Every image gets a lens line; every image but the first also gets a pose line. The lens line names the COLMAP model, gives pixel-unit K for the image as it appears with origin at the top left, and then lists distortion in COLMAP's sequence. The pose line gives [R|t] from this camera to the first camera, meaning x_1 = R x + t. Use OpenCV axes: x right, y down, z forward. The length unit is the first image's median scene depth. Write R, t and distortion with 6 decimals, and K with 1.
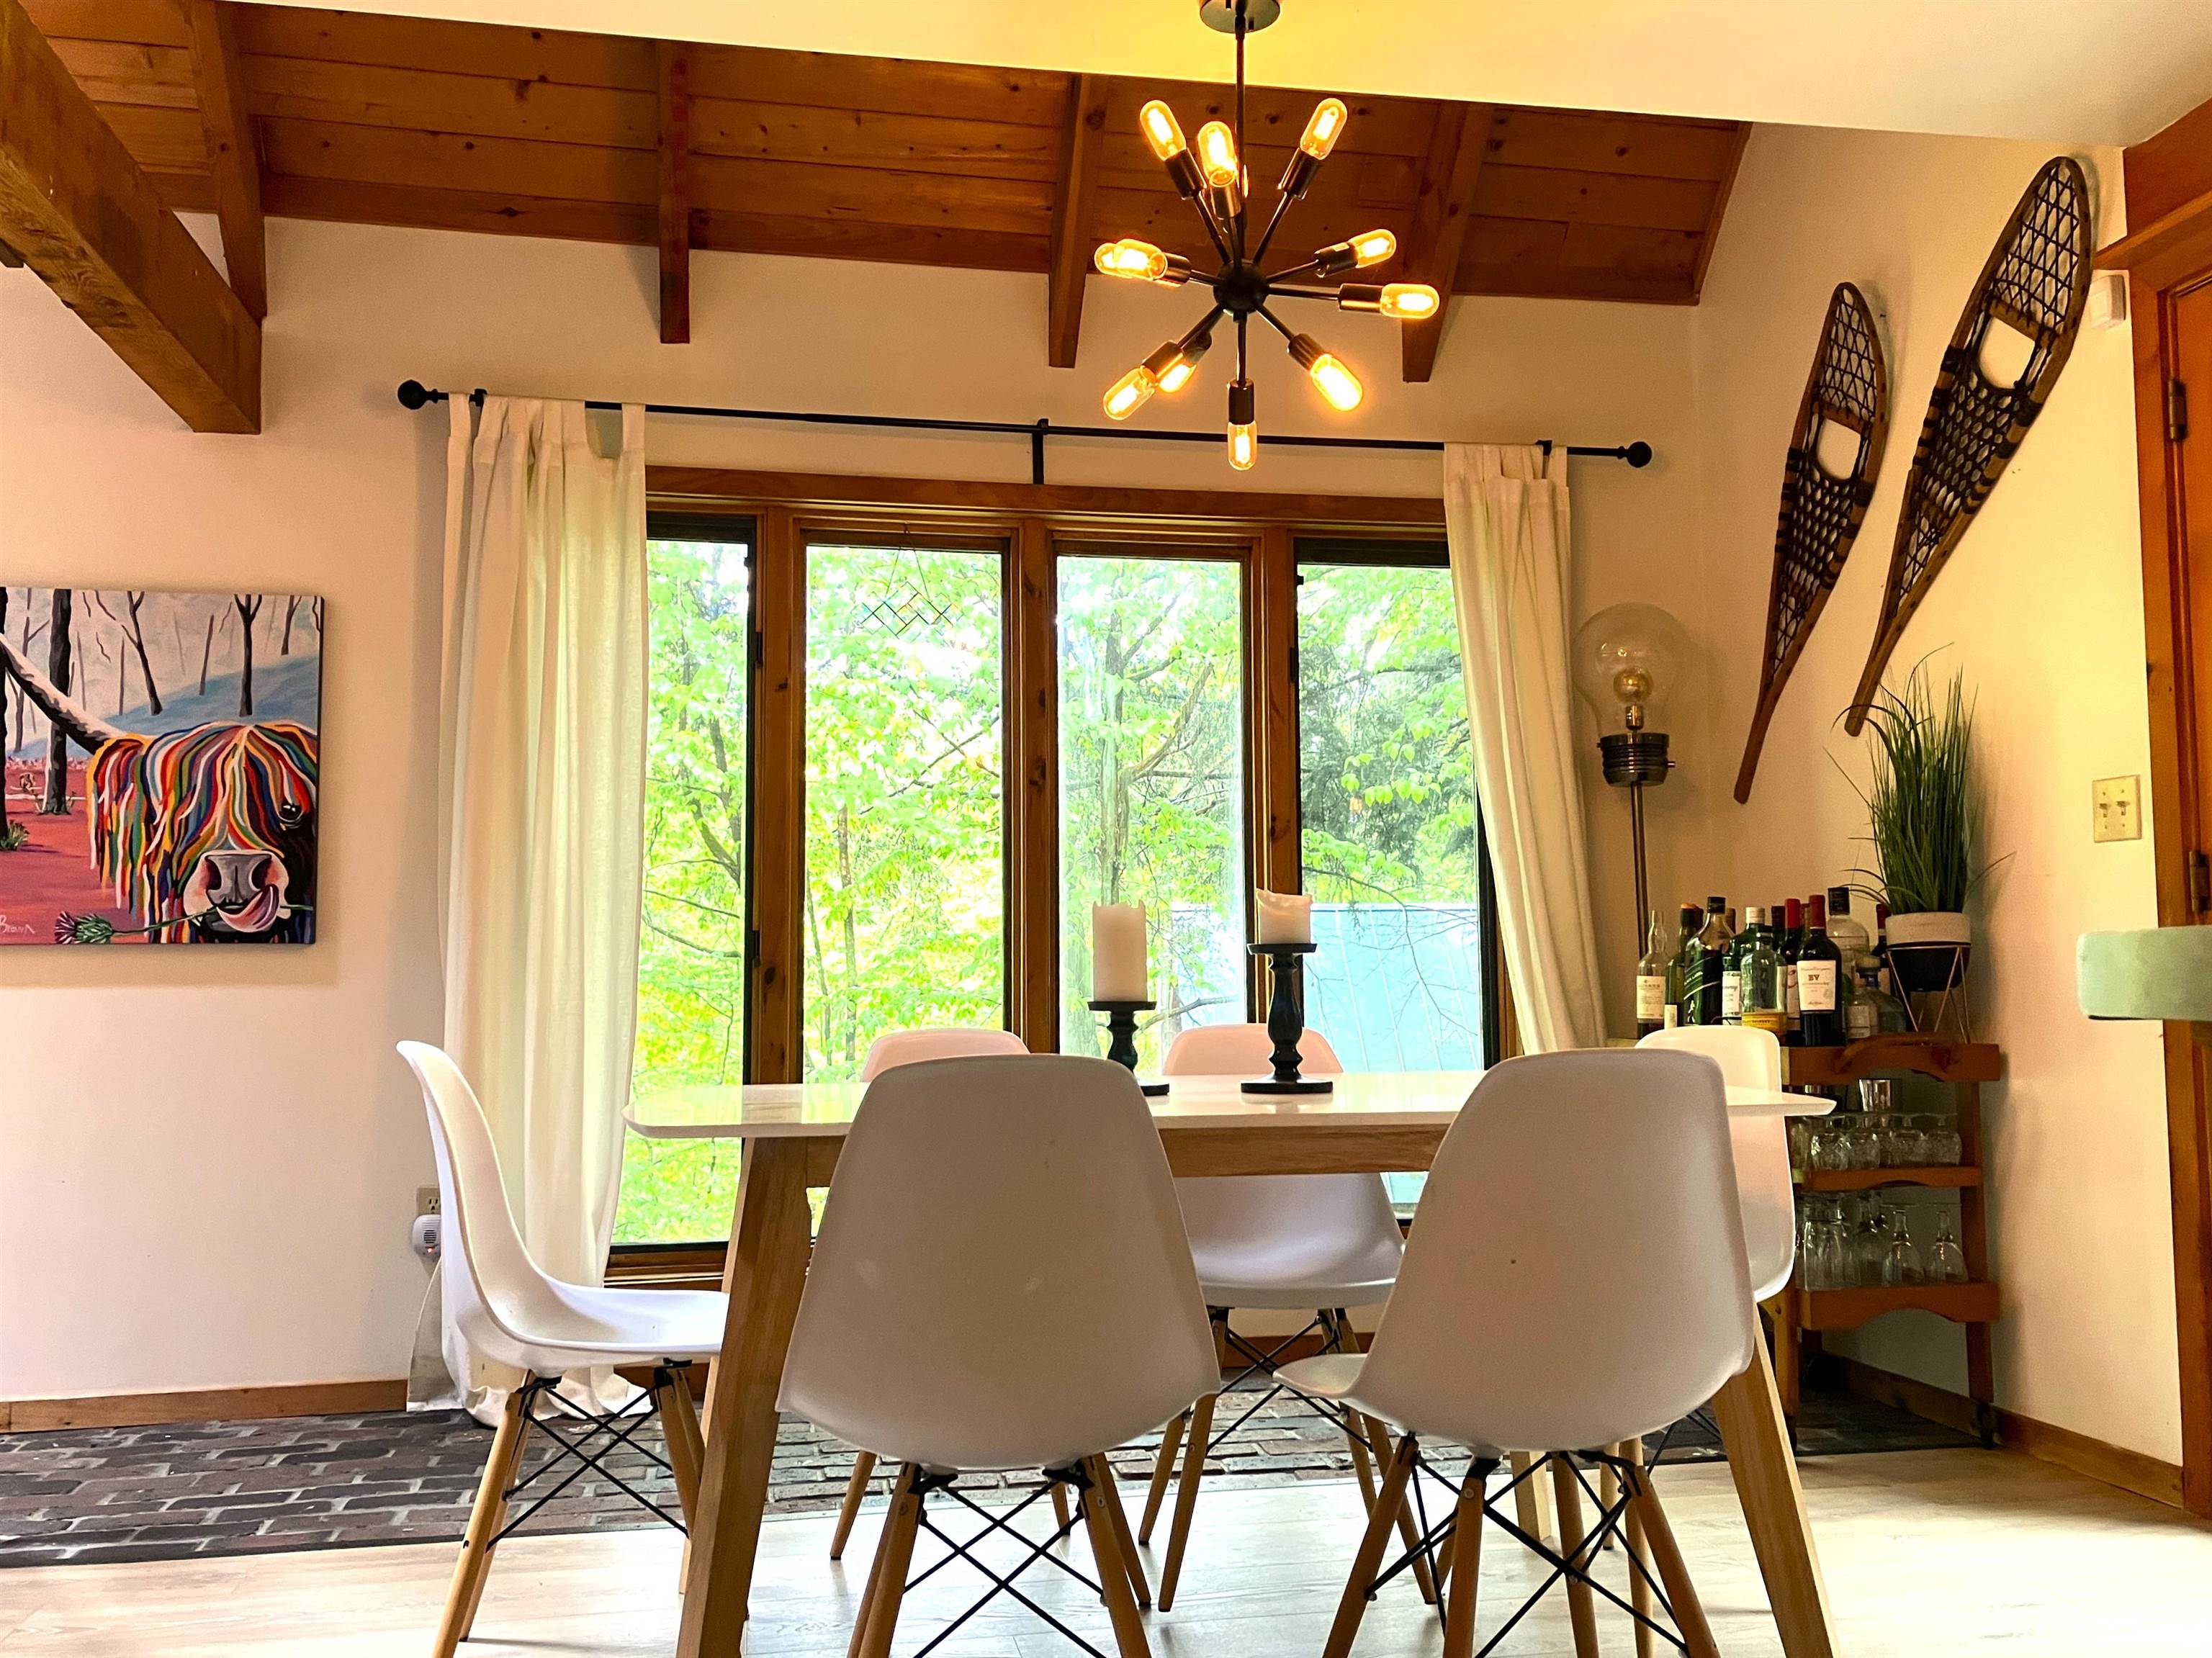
lens RADIAL K [[1901.4, 0, 1022.7], [0, 1901.4, 823.6], [0, 0, 1]] dist [0.029521, -0.021660]
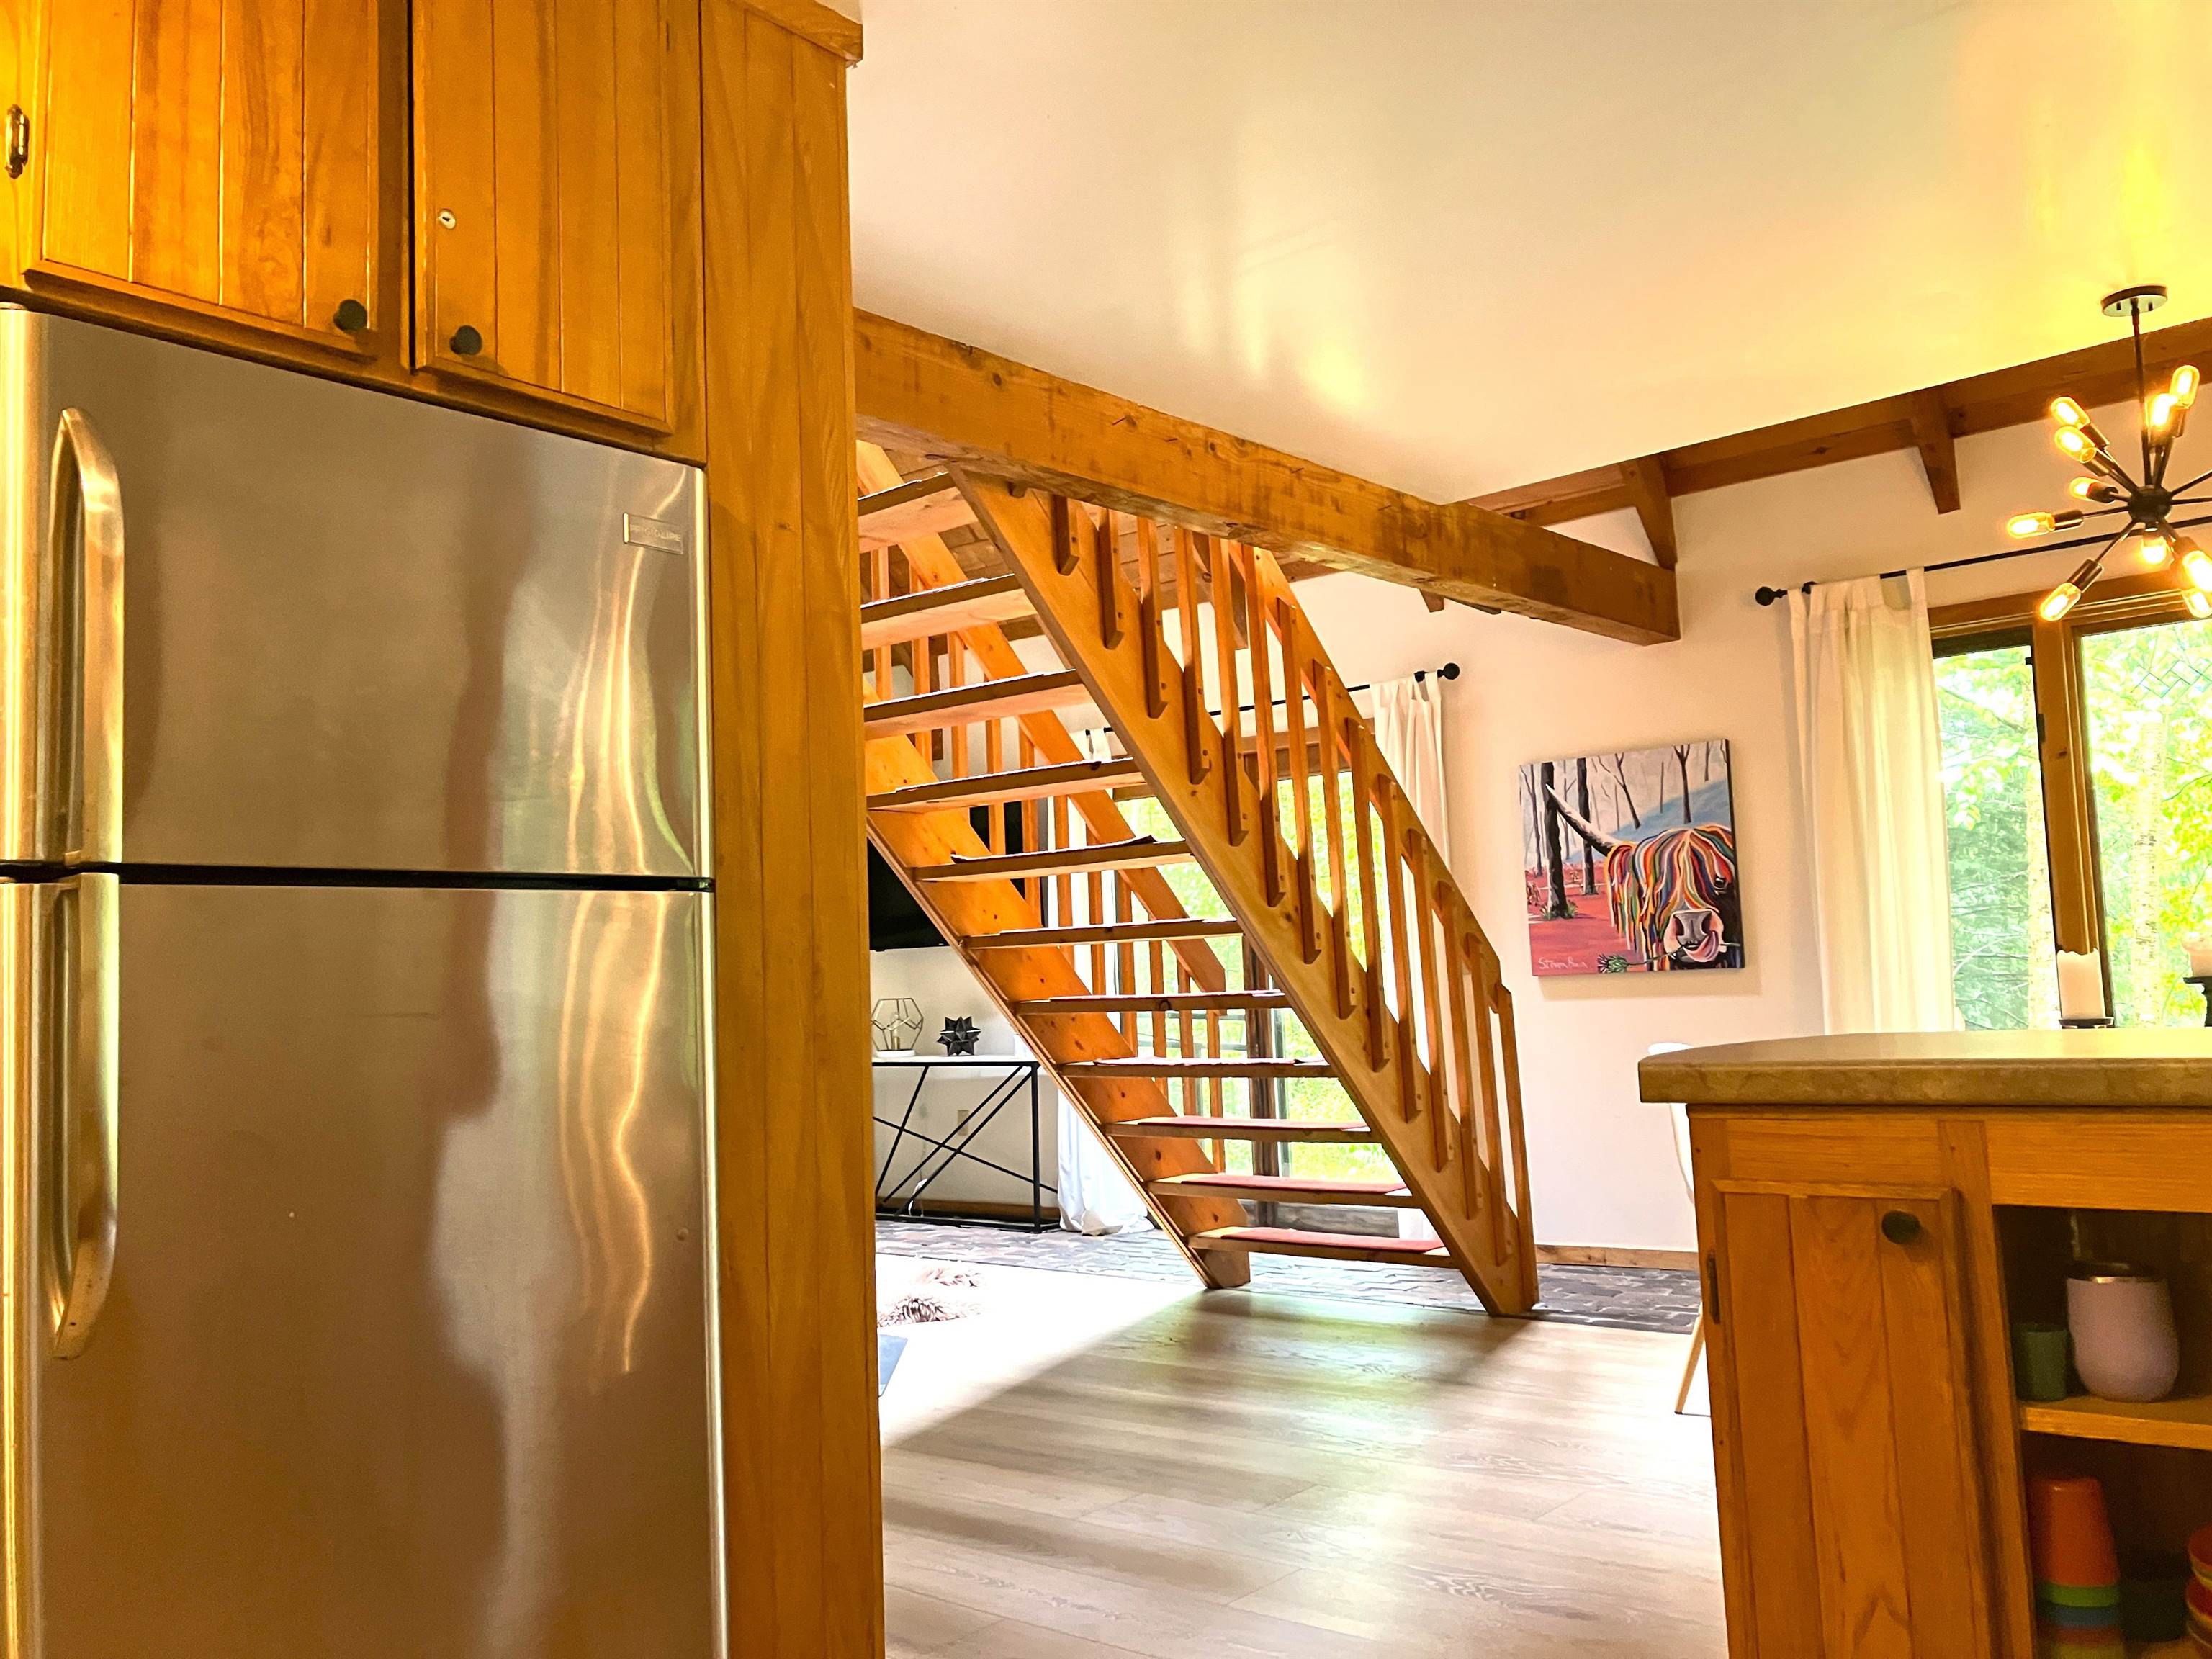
lens RADIAL K [[1901.6, 0, 1089.3], [0, 1901.6, 823.3], [0, 0, 1]] dist [0.029521, -0.021660]
pose [[0.607112, -0.093476, -0.789099, 0.529074], [0.103914, 0.993868, -0.037785, -0.048592], [0.787793, -0.059059, 0.613103, -0.342247]]
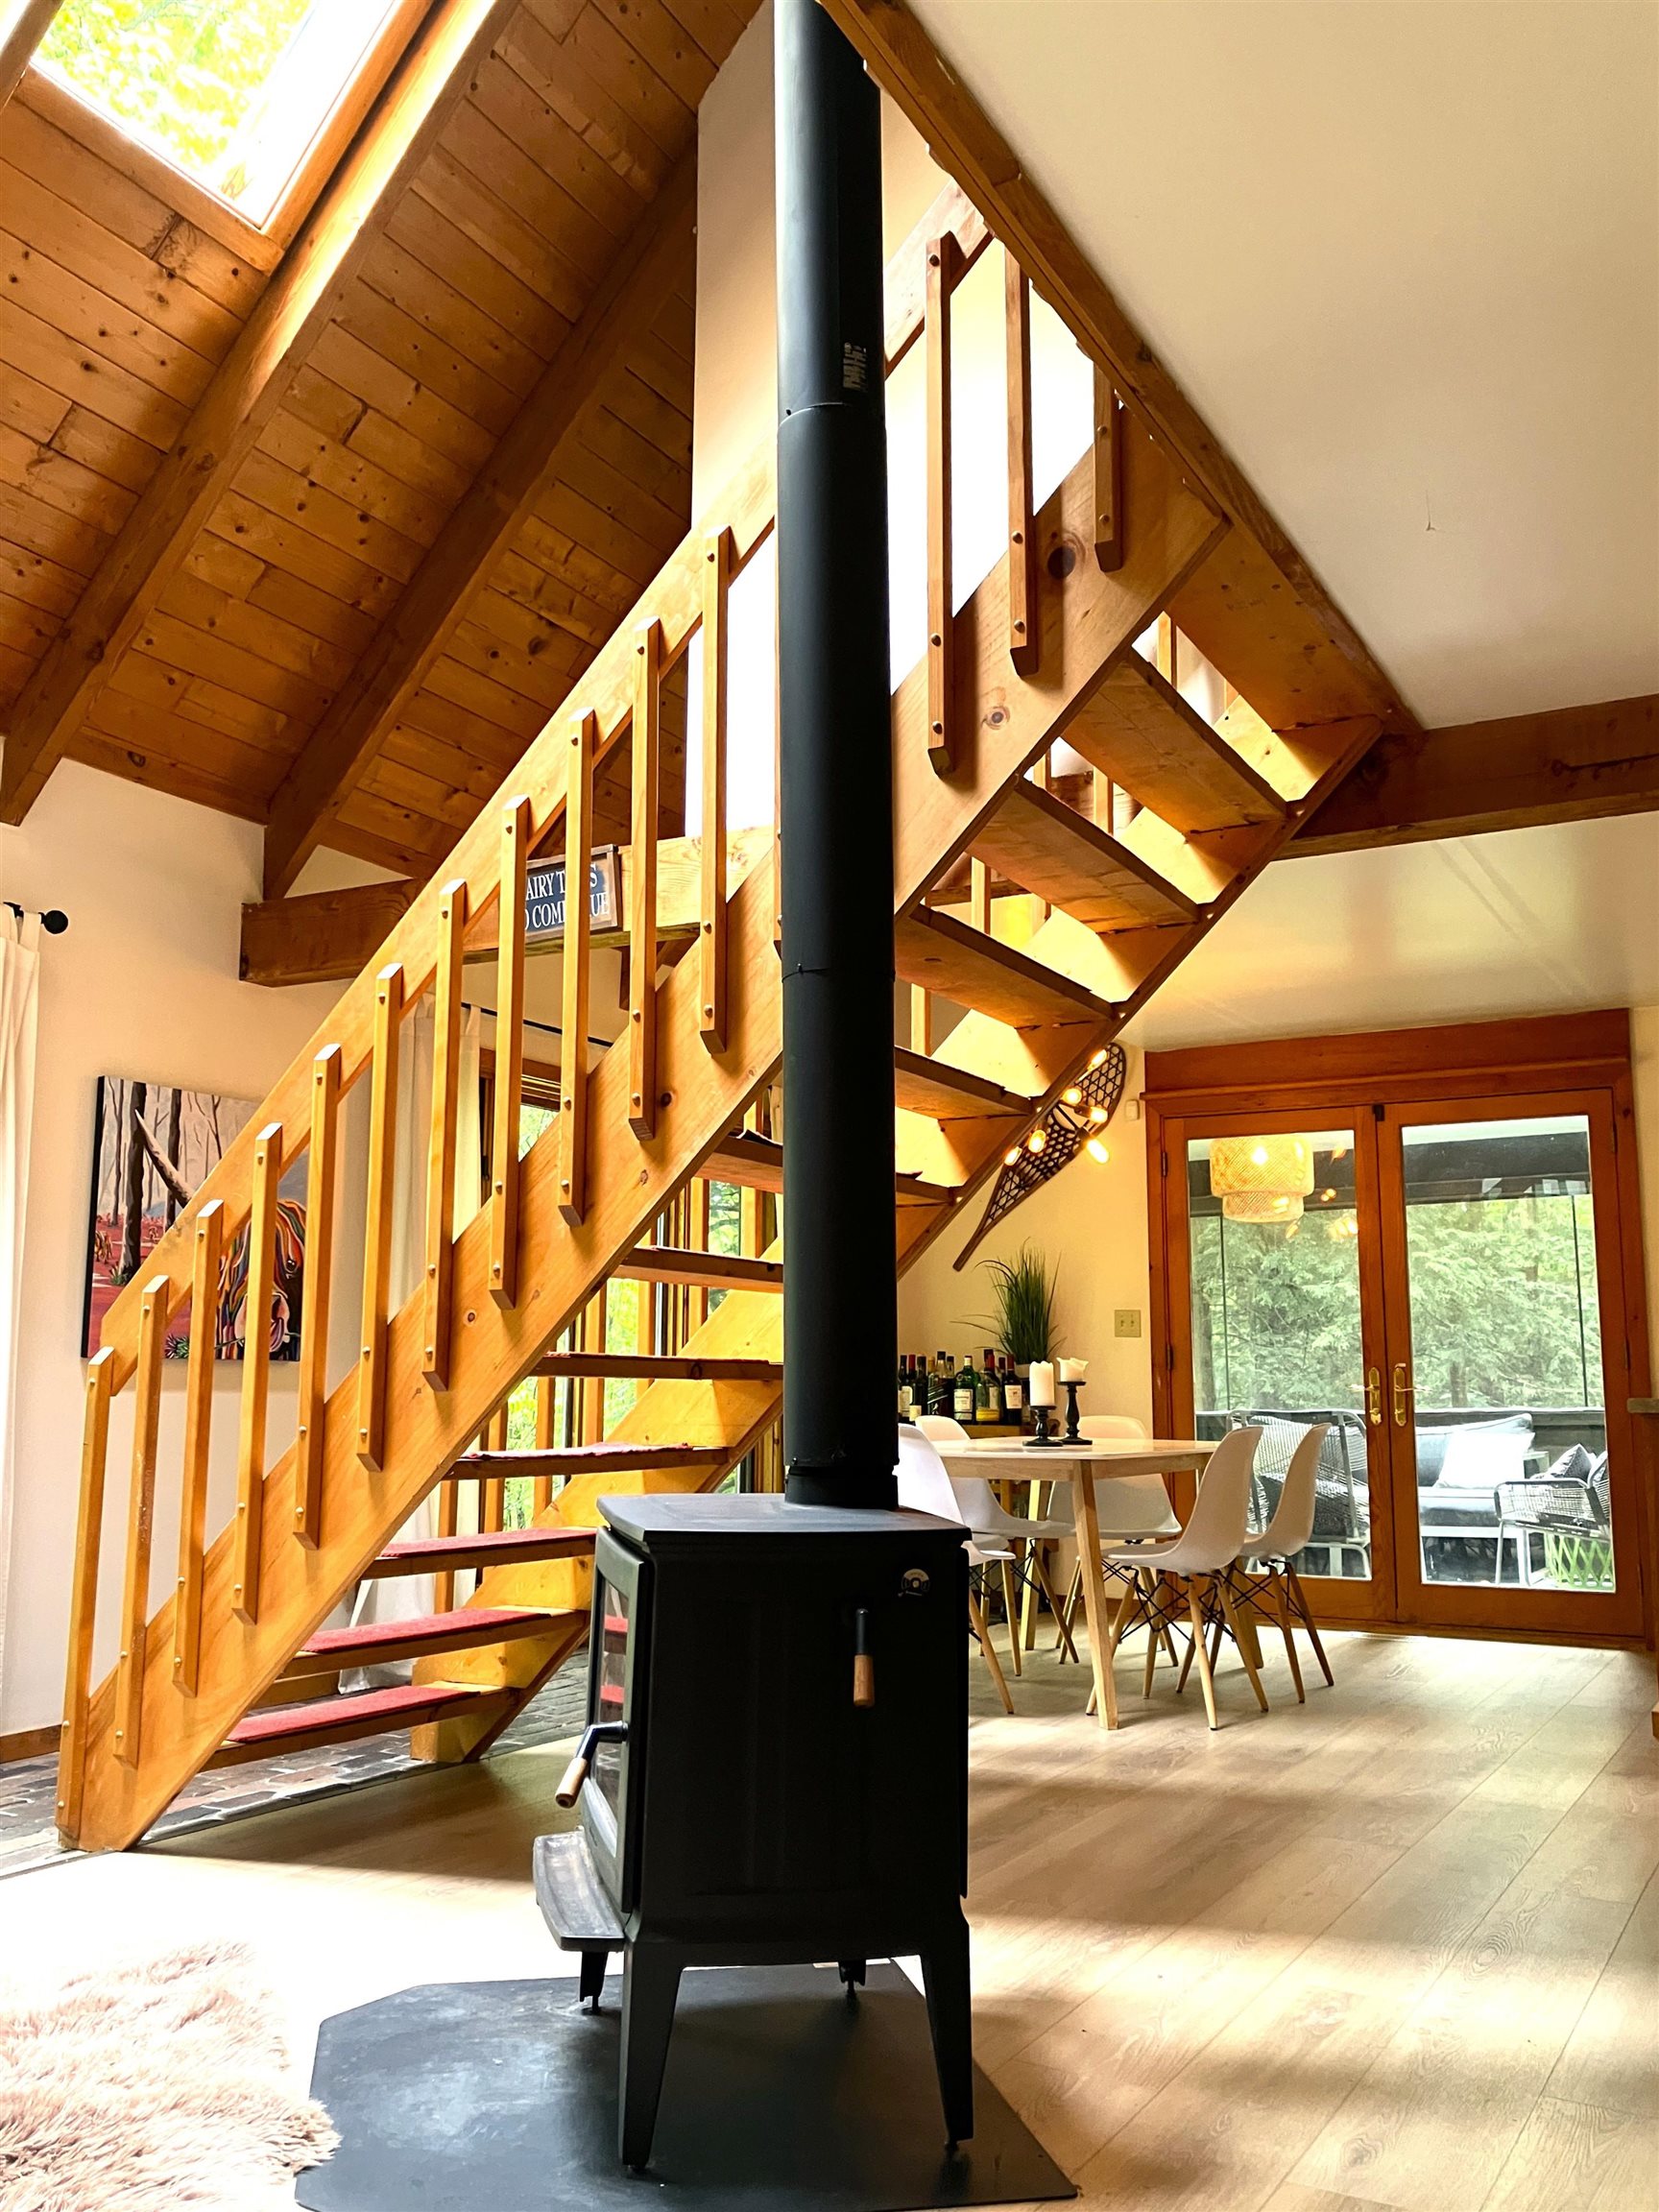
lens RADIAL K [[1901.6, 0, 827.1], [0, 1901.6, 1108.8], [0, 0, 1]] dist [0.029521, -0.021660]
pose [[0.637762, 0.118763, 0.761023, -1.213230], [-0.076988, 0.992922, -0.090434, -0.023827], [-0.766377, -0.000914, 0.642391, -0.193495]]
